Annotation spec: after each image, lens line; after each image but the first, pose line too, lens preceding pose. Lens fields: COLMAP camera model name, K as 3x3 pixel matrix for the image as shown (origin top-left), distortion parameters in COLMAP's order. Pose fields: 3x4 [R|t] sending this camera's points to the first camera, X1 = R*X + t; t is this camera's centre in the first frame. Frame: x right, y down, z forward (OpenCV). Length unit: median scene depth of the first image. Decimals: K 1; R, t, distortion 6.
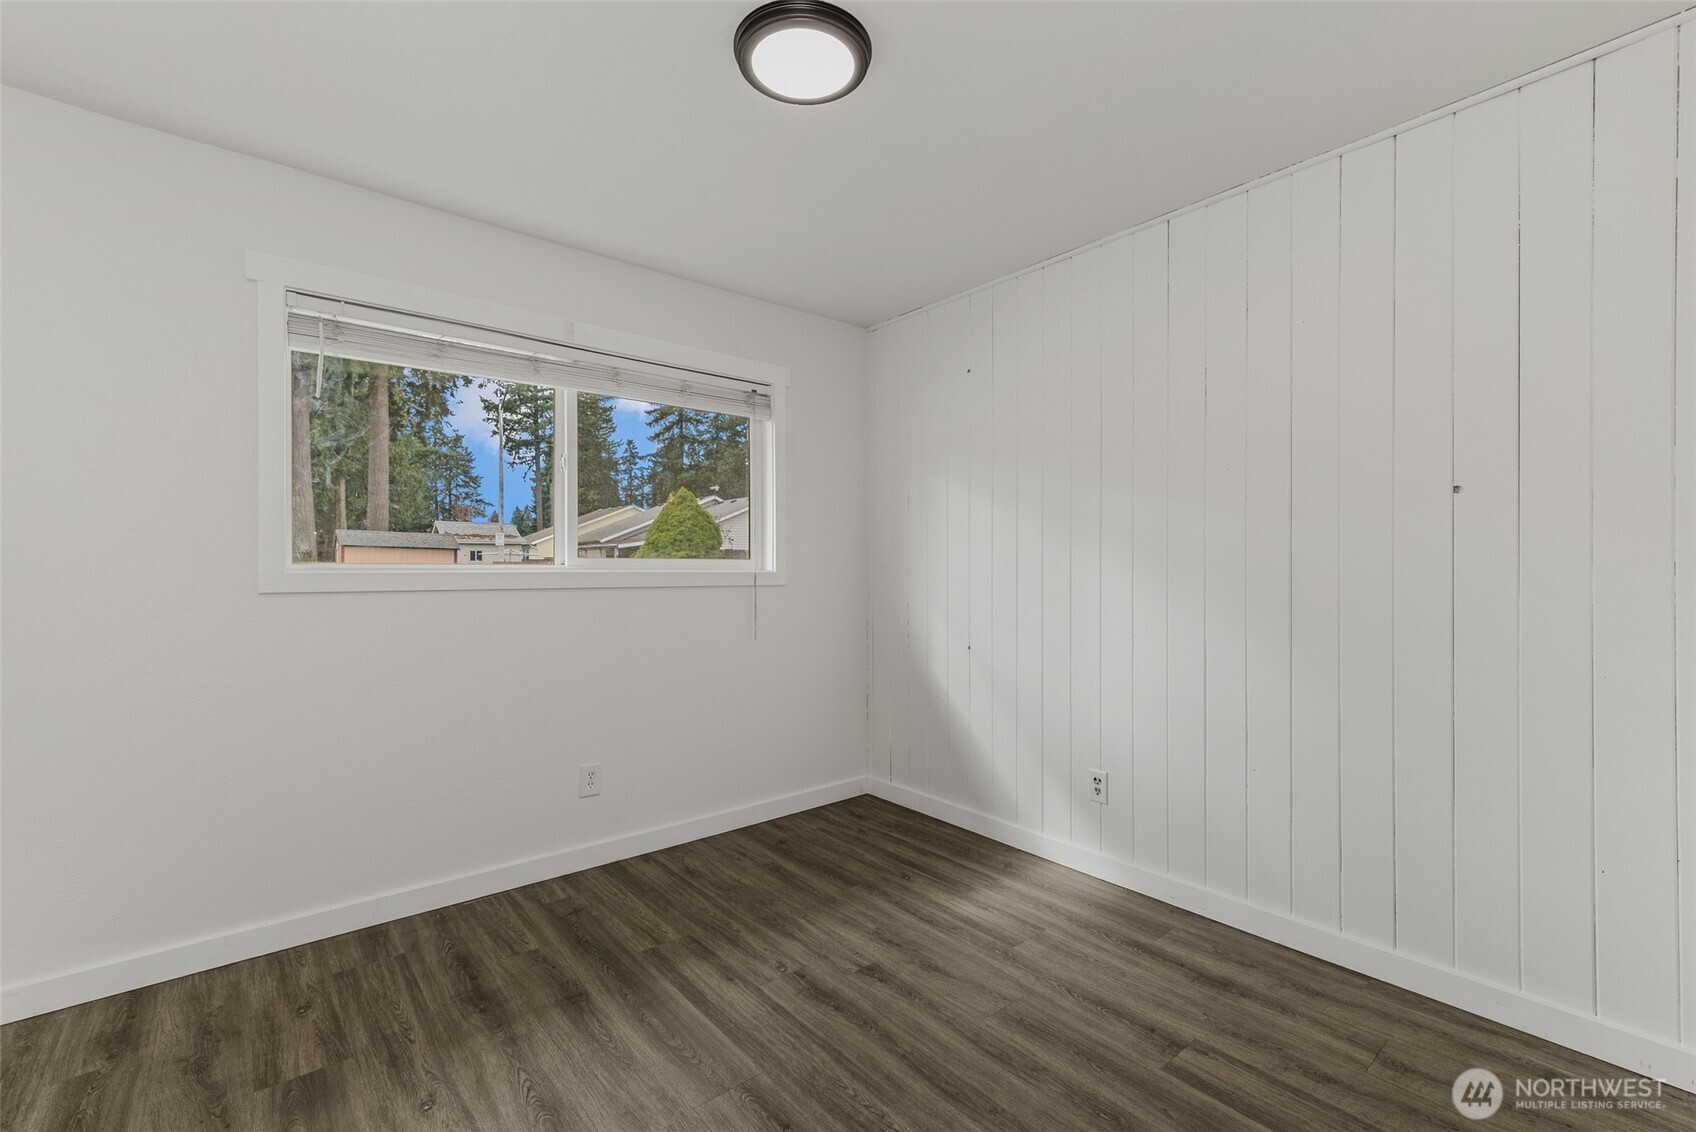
lens RADIAL K [[730.7, 0, 858.3], [0, 730.7, 566.4], [0, 0, 1]] dist [0.016235, -0.000166]
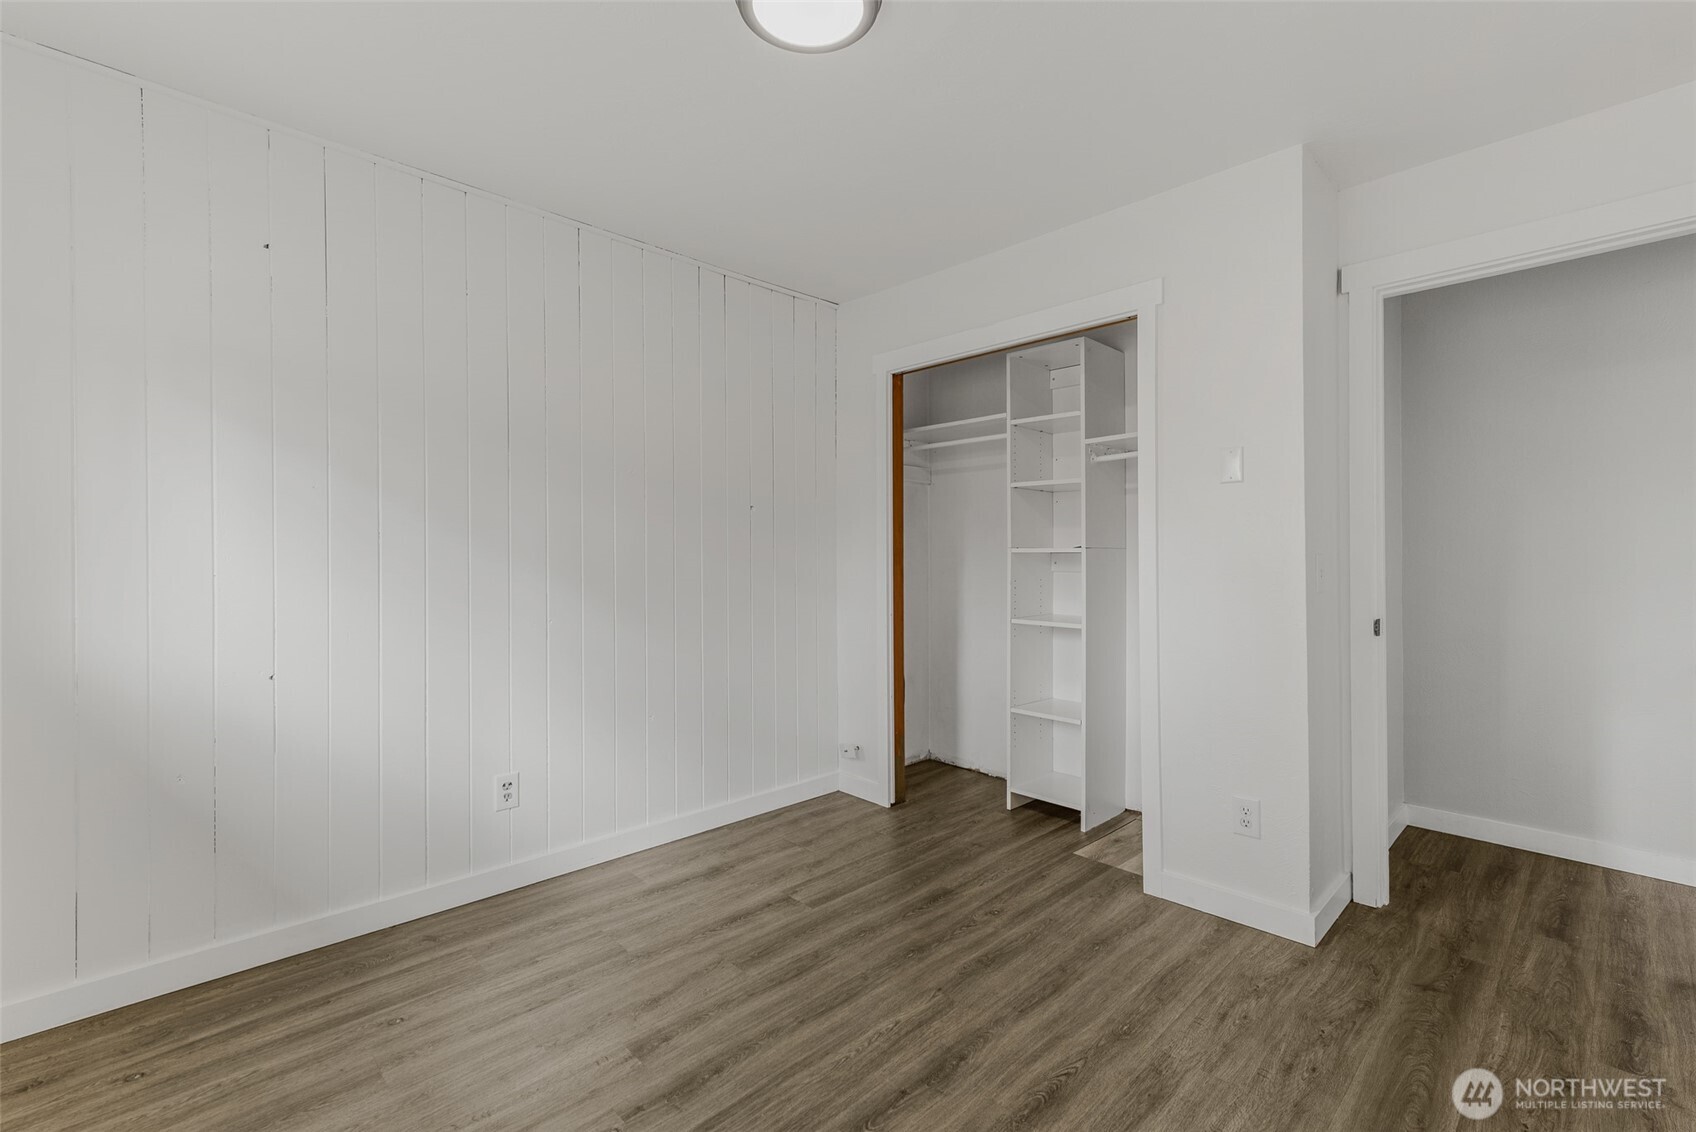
lens RADIAL K [[730.7, 0, 858.3], [0, 730.7, 566.4], [0, 0, 1]] dist [0.016235, -0.000166]
pose [[-0.063538, -0.009587, 0.997933, -0.865481], [-0.003885, 0.999949, 0.009359, 0.012498], [-0.997972, -0.003283, -0.063572, 0.880786]]
